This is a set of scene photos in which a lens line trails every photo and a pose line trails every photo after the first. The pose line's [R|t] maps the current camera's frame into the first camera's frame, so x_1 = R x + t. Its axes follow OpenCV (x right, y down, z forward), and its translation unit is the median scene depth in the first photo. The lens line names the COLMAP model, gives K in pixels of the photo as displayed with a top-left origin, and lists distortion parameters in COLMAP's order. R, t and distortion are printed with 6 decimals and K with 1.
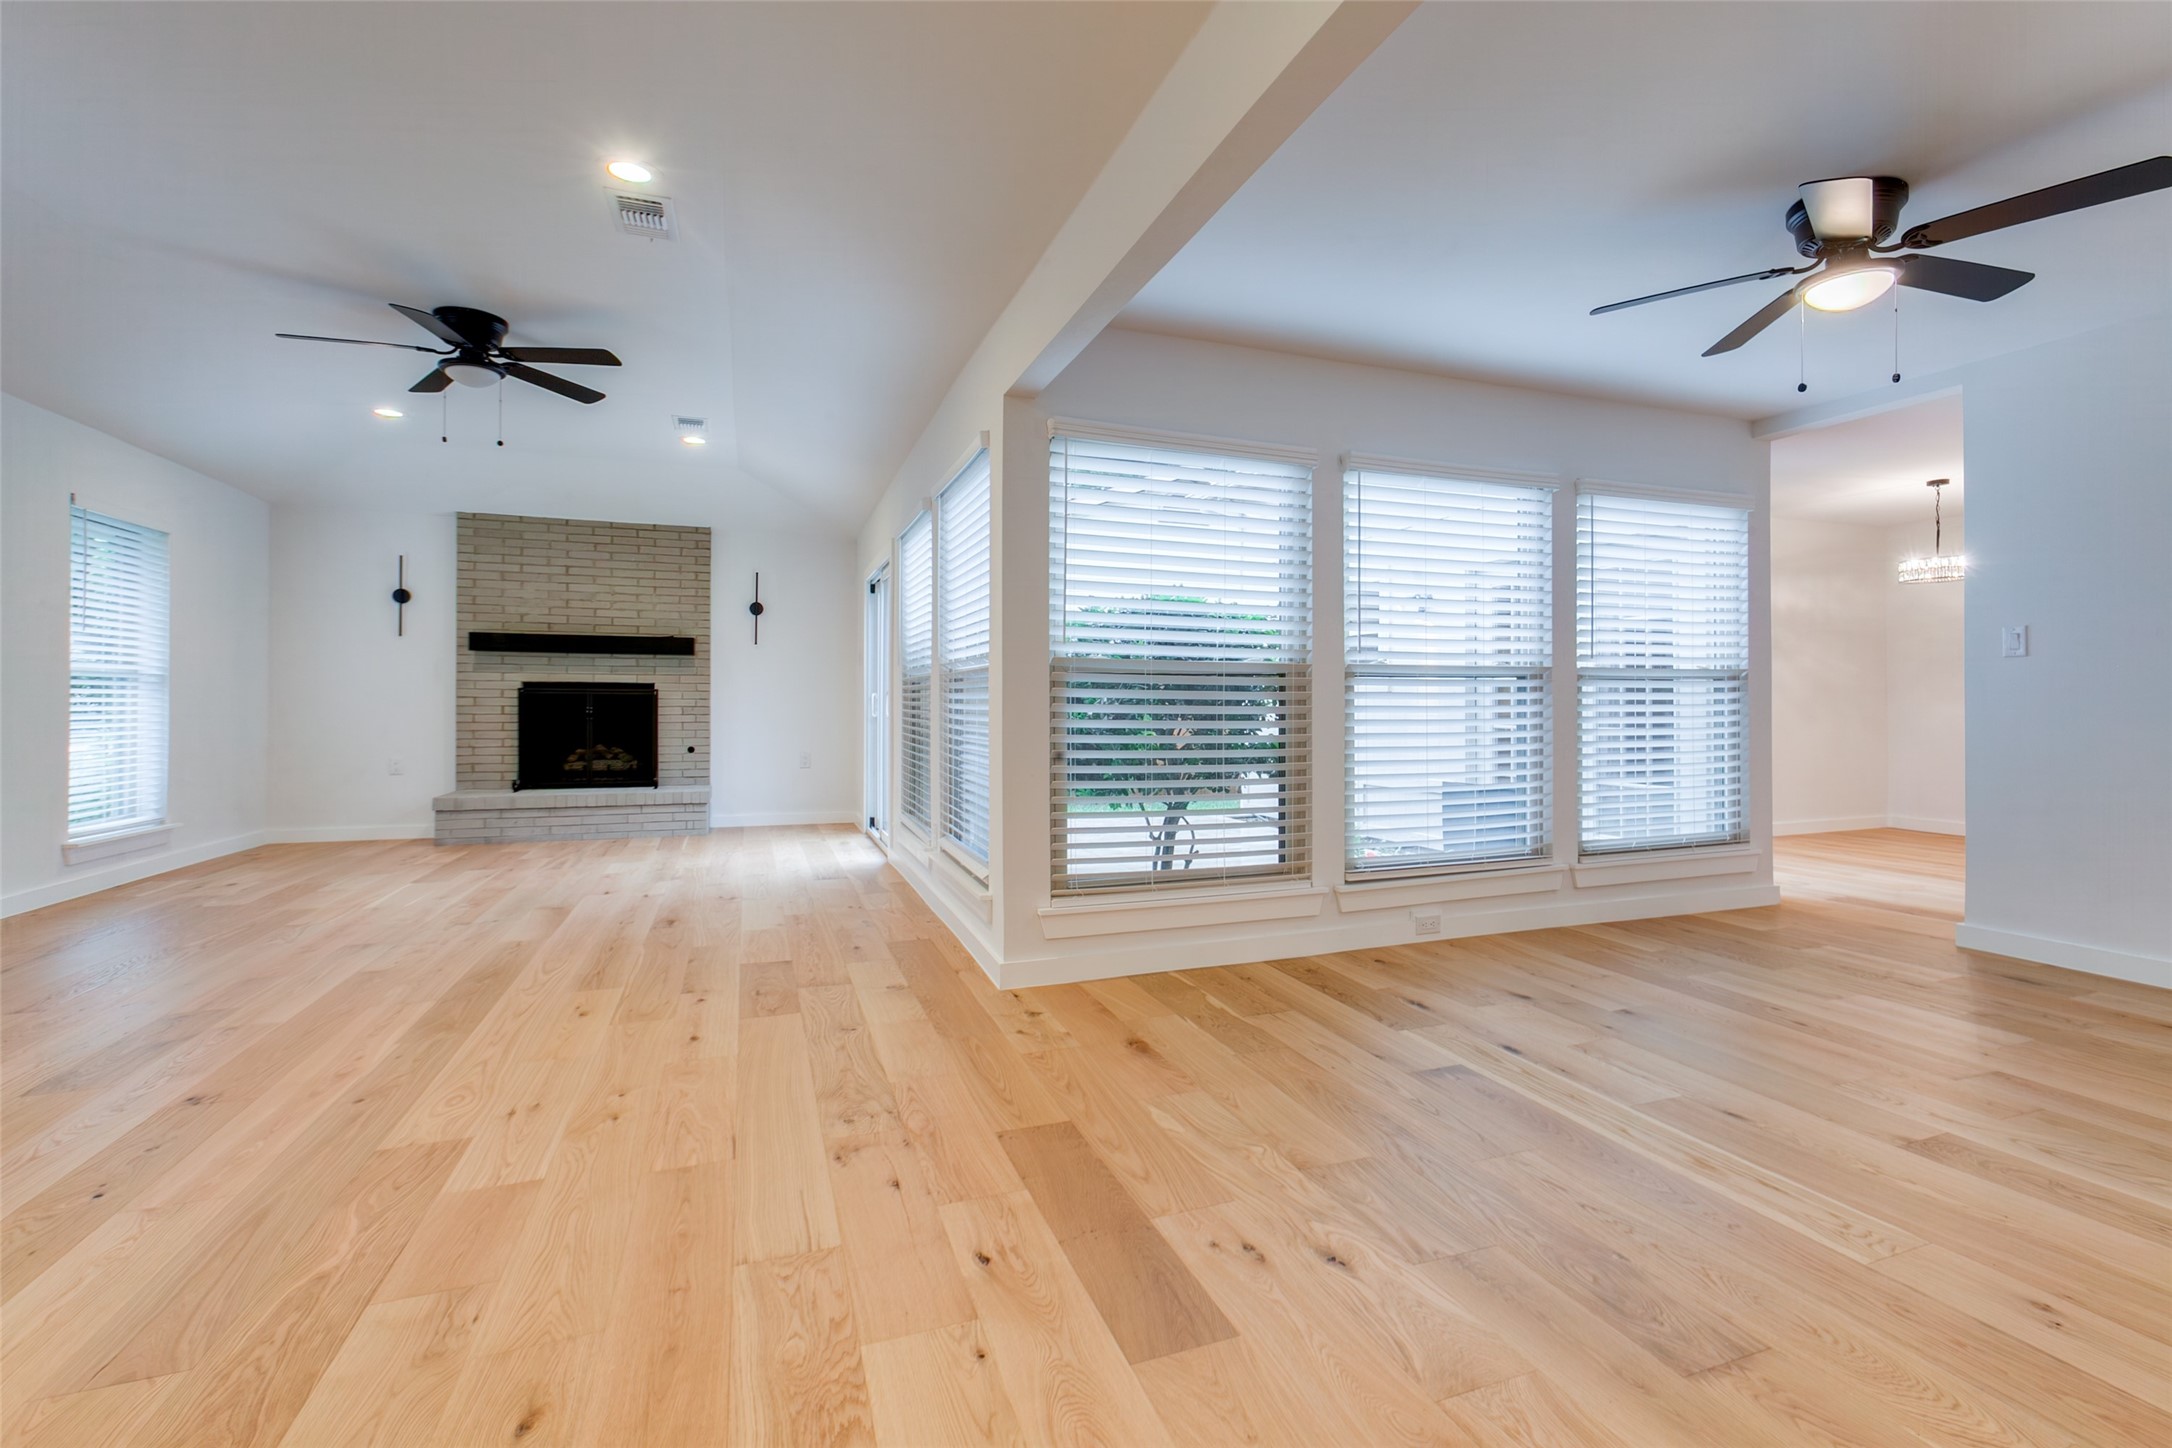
lens RADIAL K [[996.2, 0, 1135.8], [0, 996.2, 704.3], [0, 0, 1]] dist [0.001286, 0.014061]
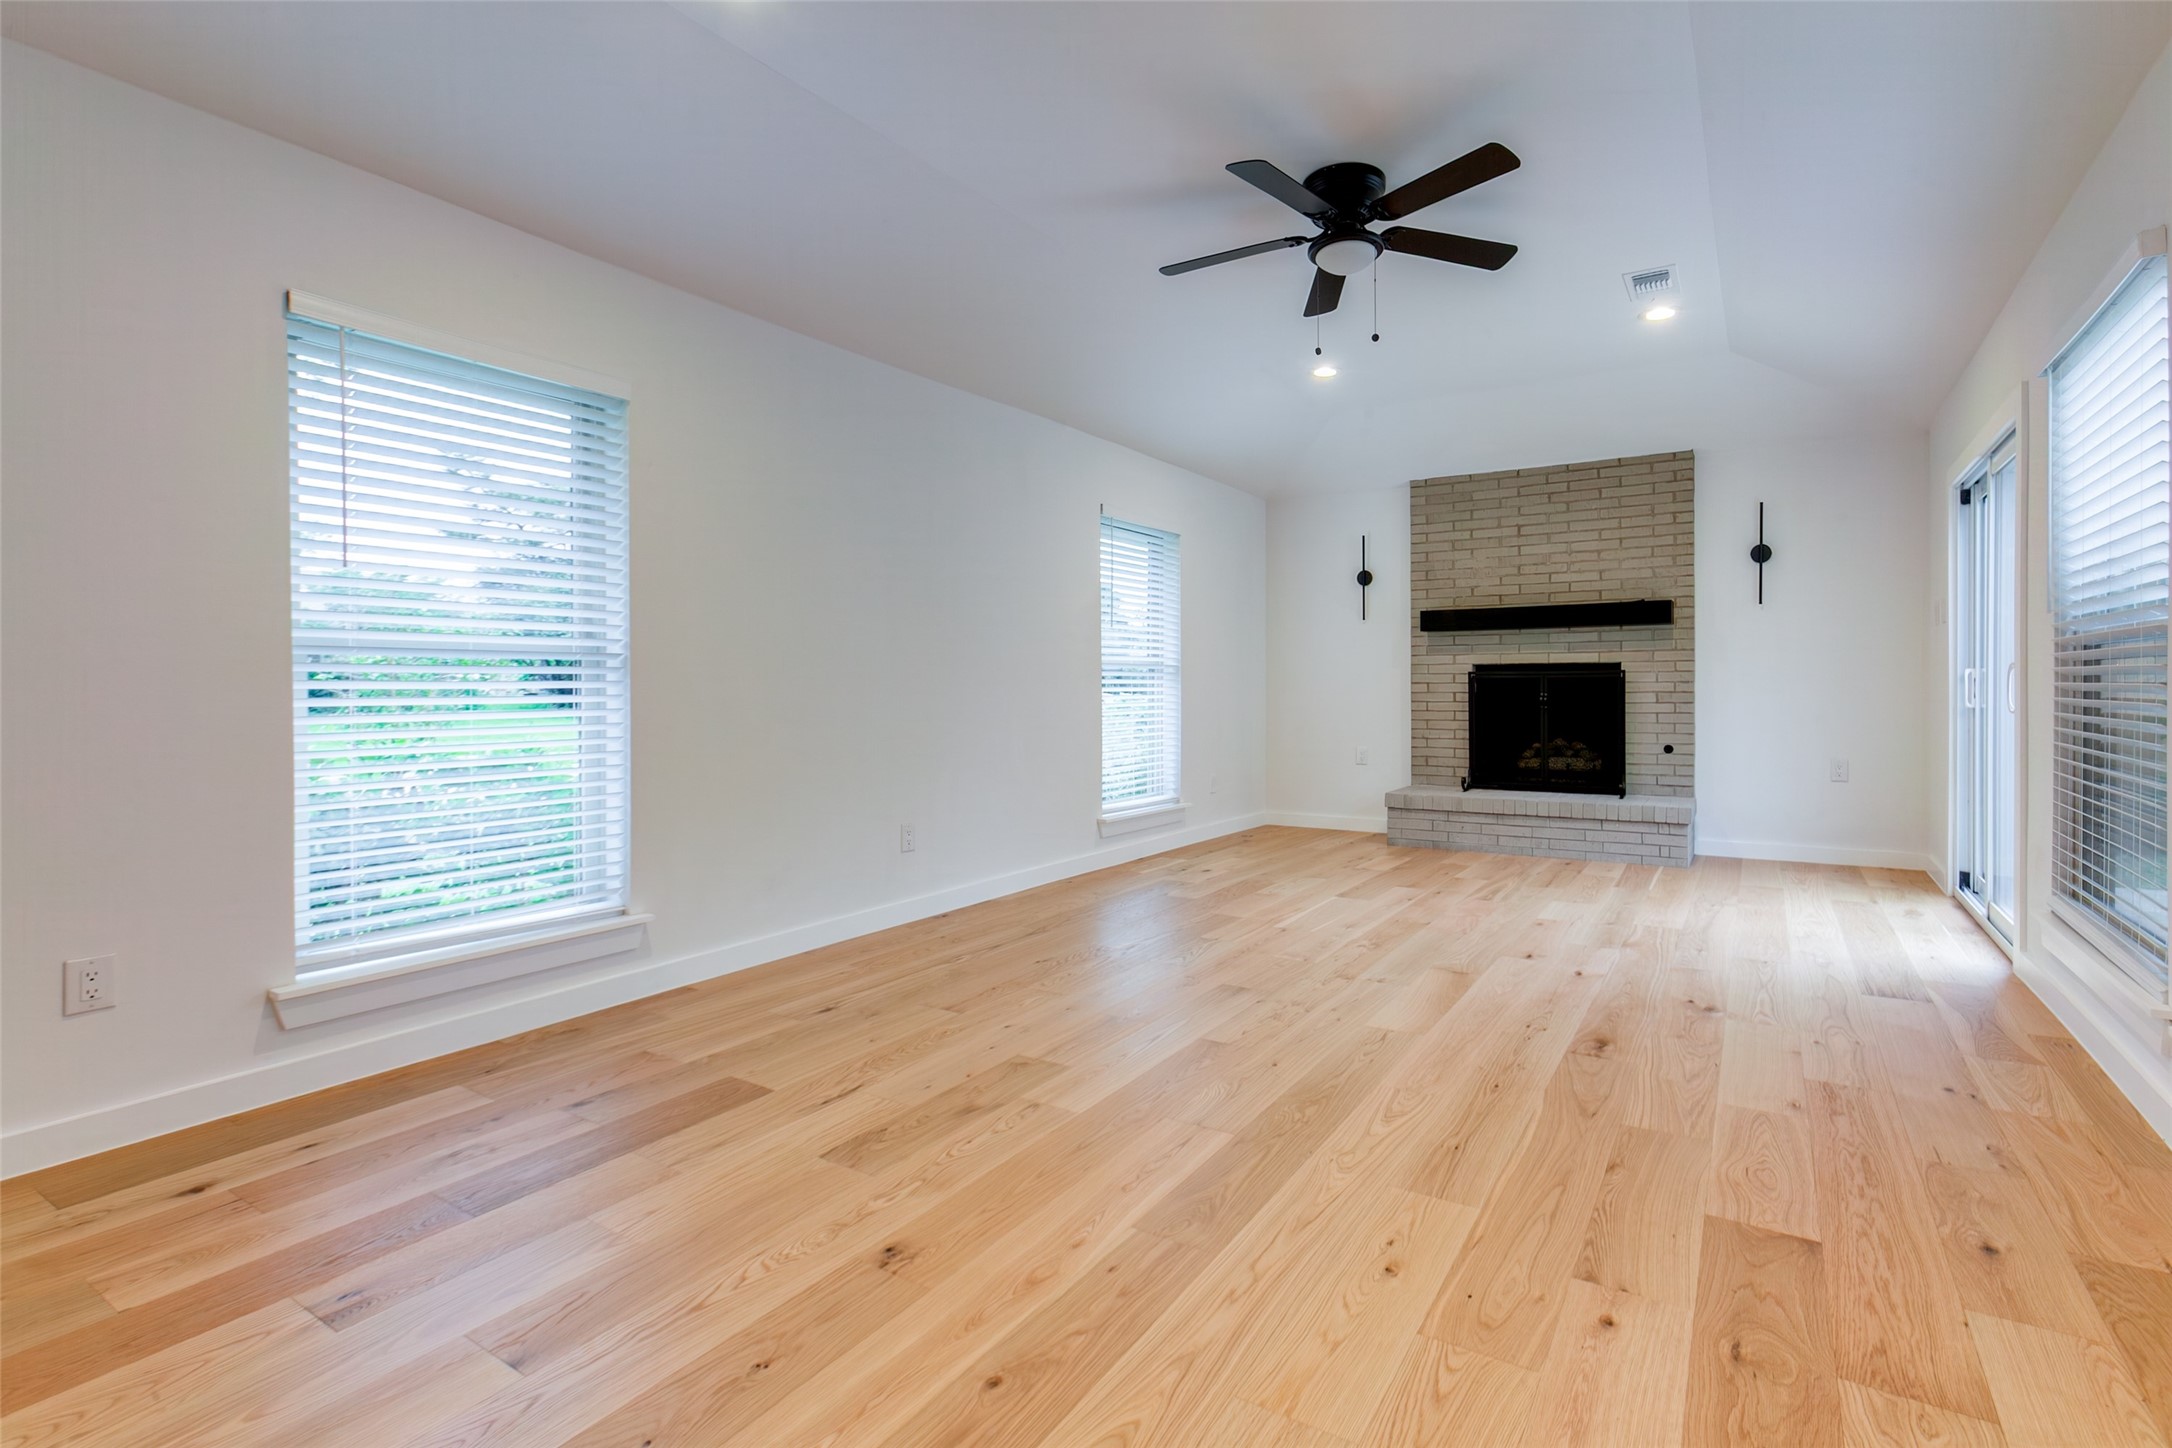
lens RADIAL K [[1013.6, 0, 1168.9], [0, 1013.6, 699.5], [0, 0, 1]] dist [-0.023108, 0.015289]
pose [[0.619061, 0.001290, -0.785342, -0.087296], [0.008136, 0.999934, 0.008055, -0.001461], [0.785301, -0.011376, 0.619010, 0.249426]]
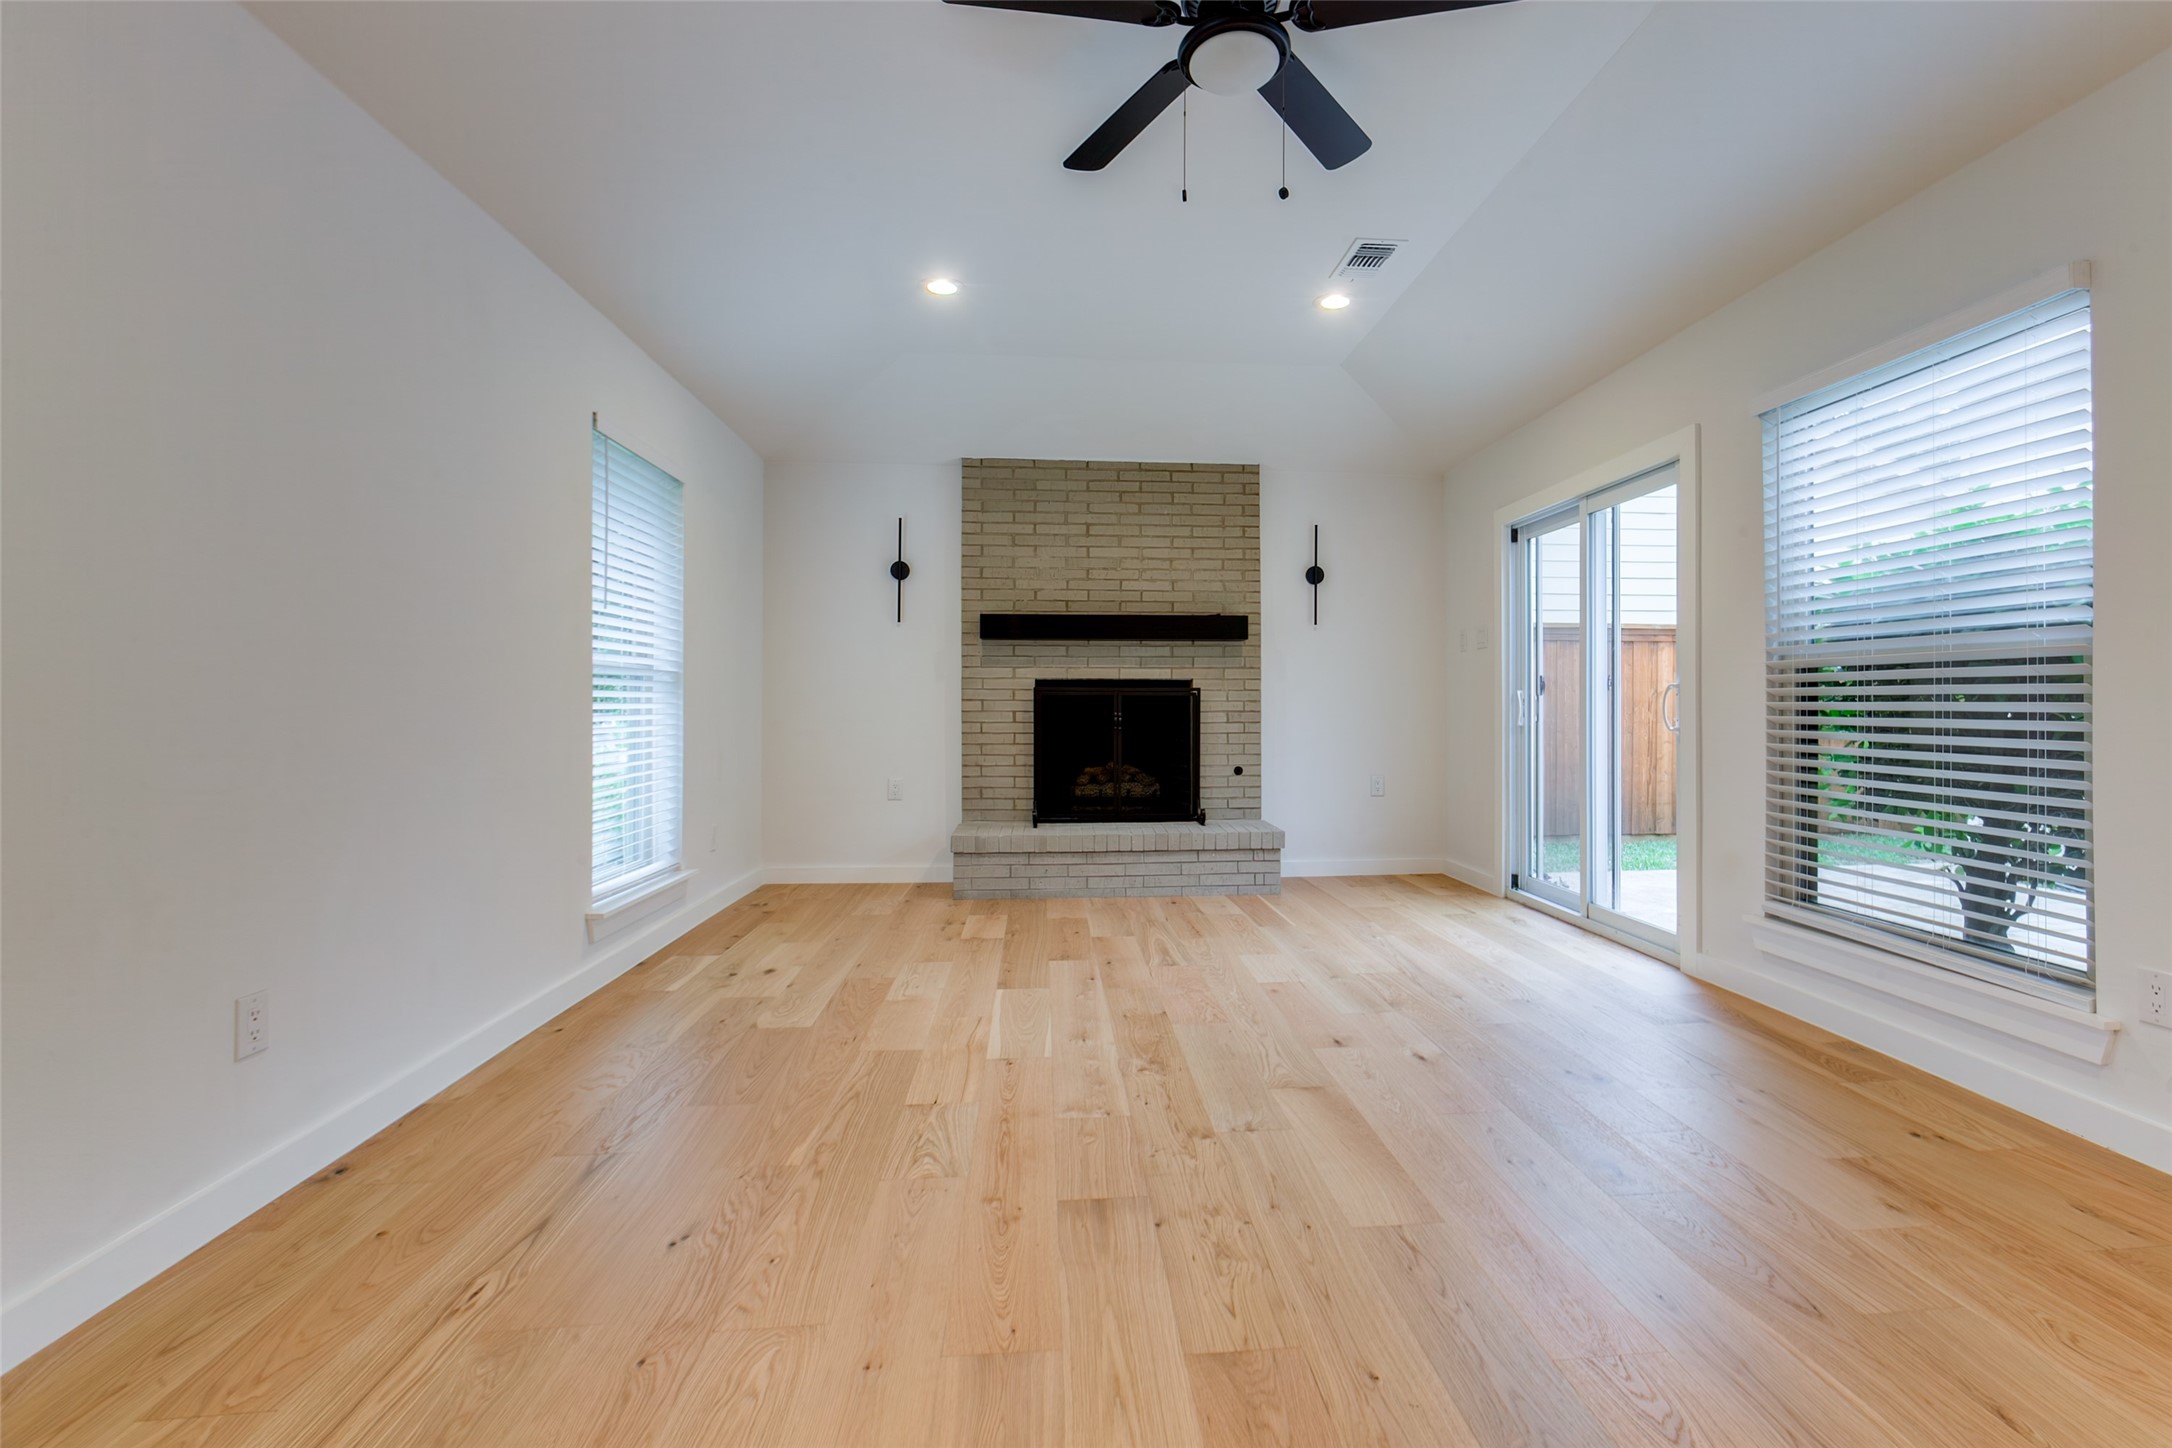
lens RADIAL K [[1003.2, 0, 1147.1], [0, 1003.2, 703.4], [0, 0, 1]] dist [-0.024027, 0.015066]
pose [[0.965037, -0.005570, -0.262053, -0.341801], [0.005086, 0.999984, -0.002526, -0.002162], [0.262063, 0.001105, 0.965050, 0.297703]]
